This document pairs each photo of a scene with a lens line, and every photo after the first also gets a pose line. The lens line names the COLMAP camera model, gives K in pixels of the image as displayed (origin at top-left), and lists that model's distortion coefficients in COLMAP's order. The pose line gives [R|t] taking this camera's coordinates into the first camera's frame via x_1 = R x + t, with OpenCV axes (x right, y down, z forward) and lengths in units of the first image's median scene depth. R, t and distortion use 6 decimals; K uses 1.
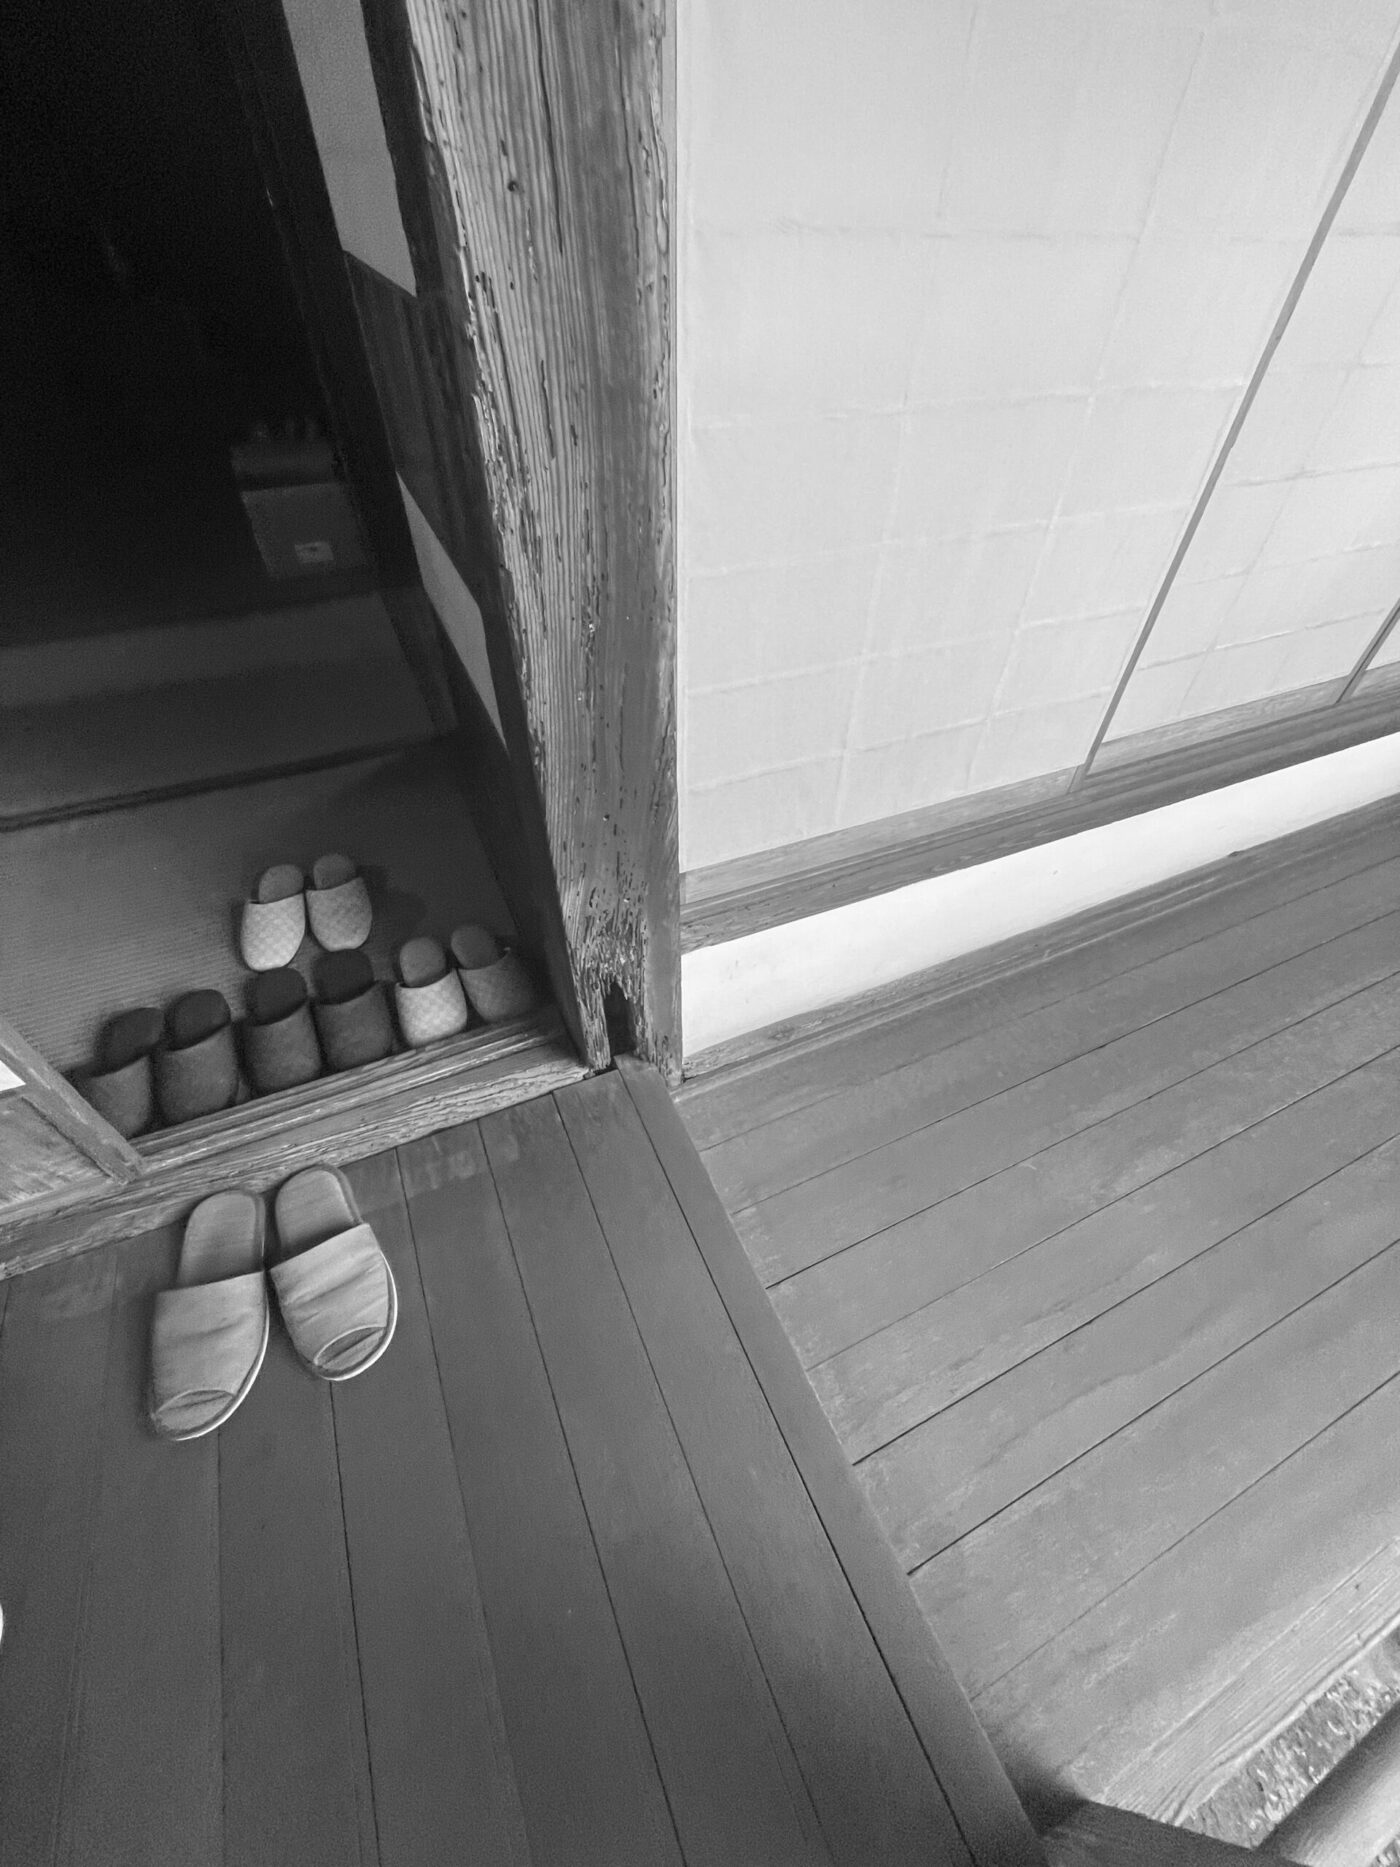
lens RADIAL K [[752.1, 0, 699.7], [0, 752.1, 932.8], [0, 0, 1]] dist [-0.001178, -0.000396]
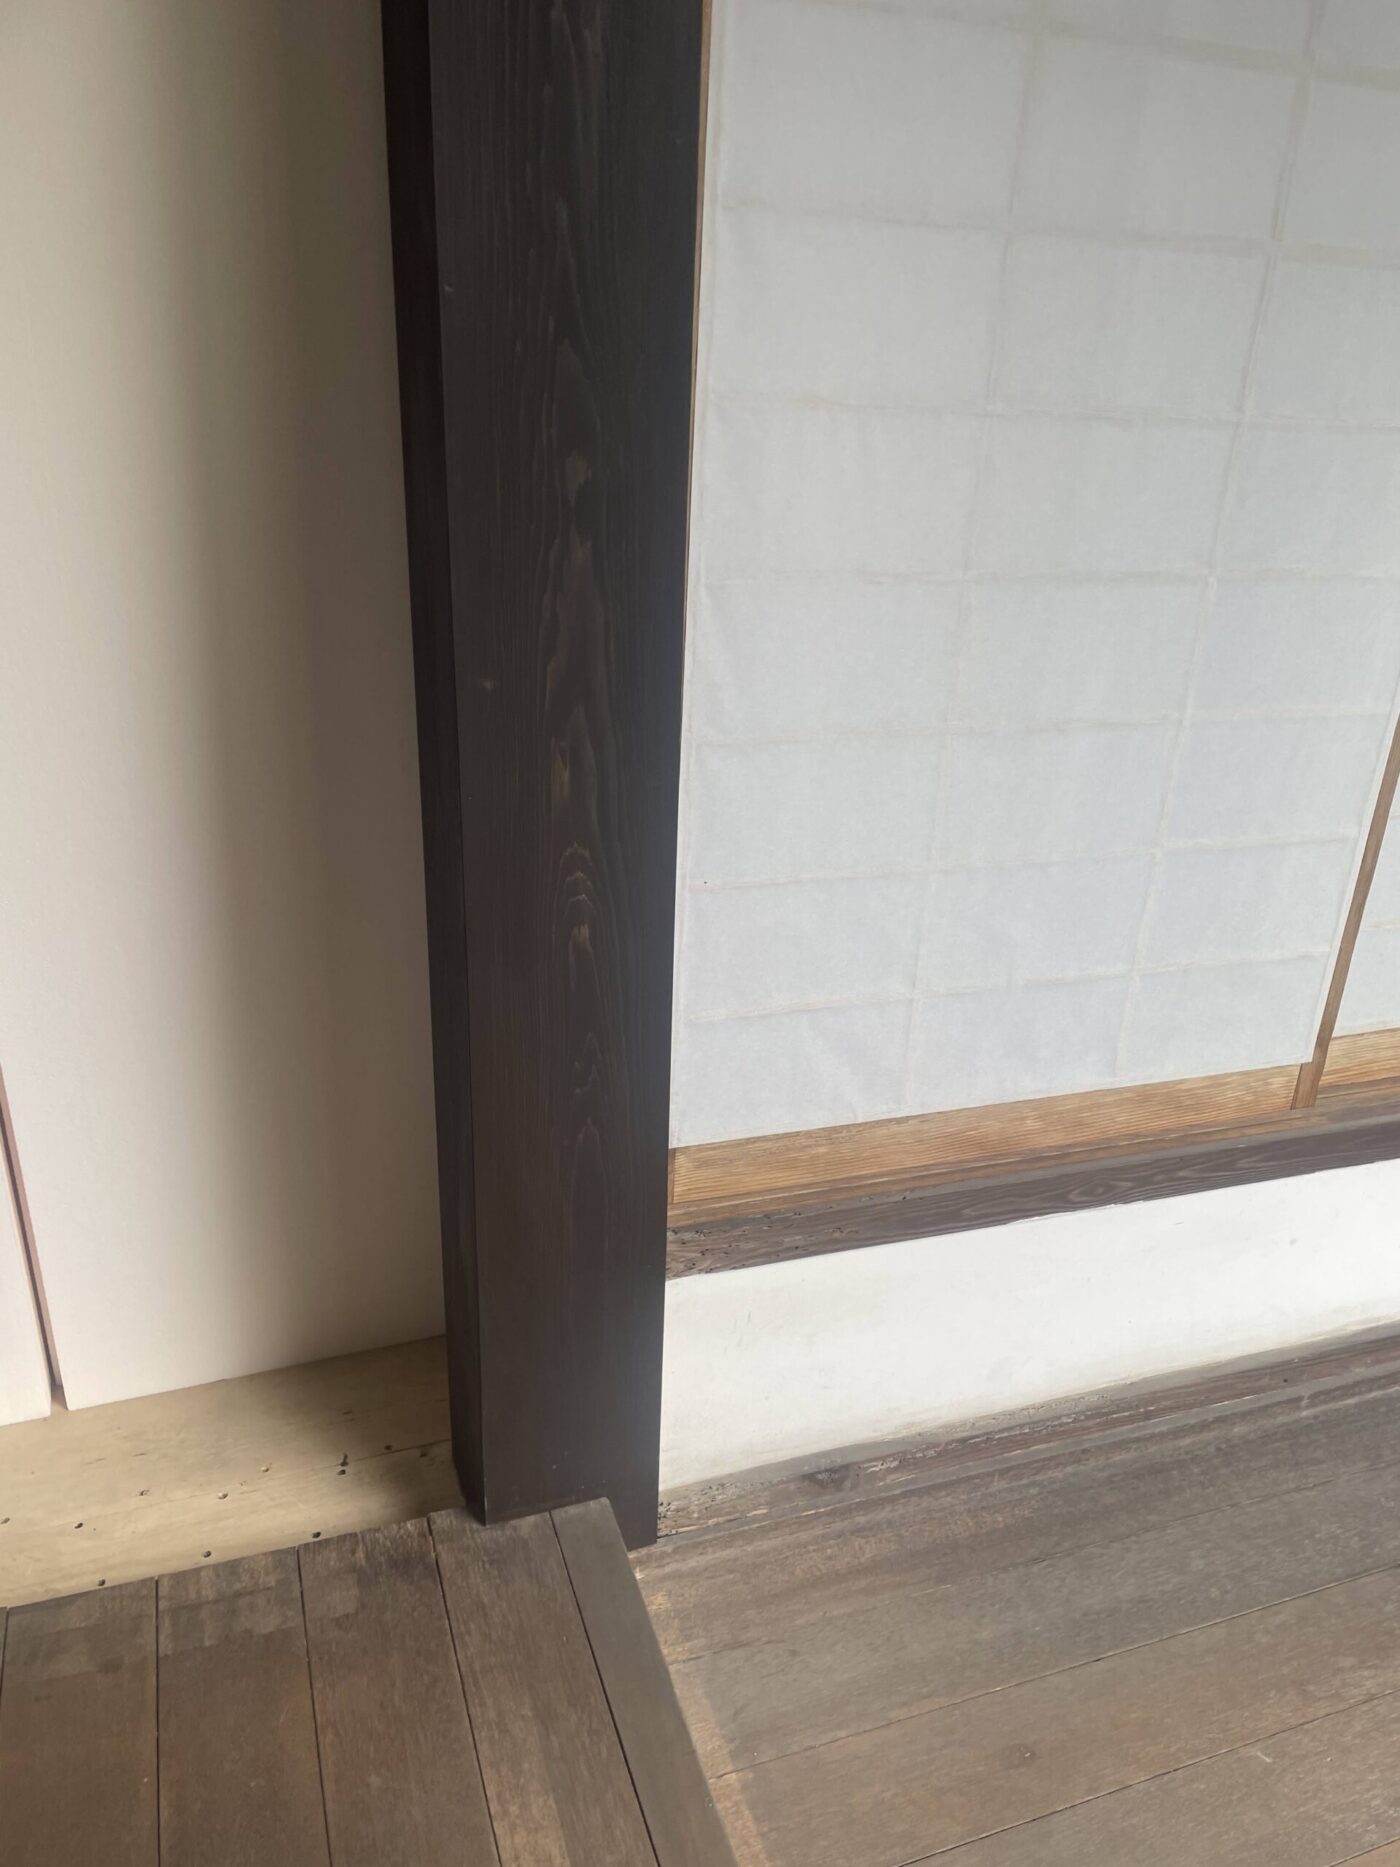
lens RADIAL K [[1400.5, 0, 701.5], [0, 1400.5, 935.7], [0, 0, 1]] dist [0.044793, 0.002364]
pose [[0.994869, 0.064295, -0.078113, 0.085833], [-0.088747, 0.925309, -0.368684, 0.195047], [0.048574, 0.373724, 0.926267, -0.226613]]
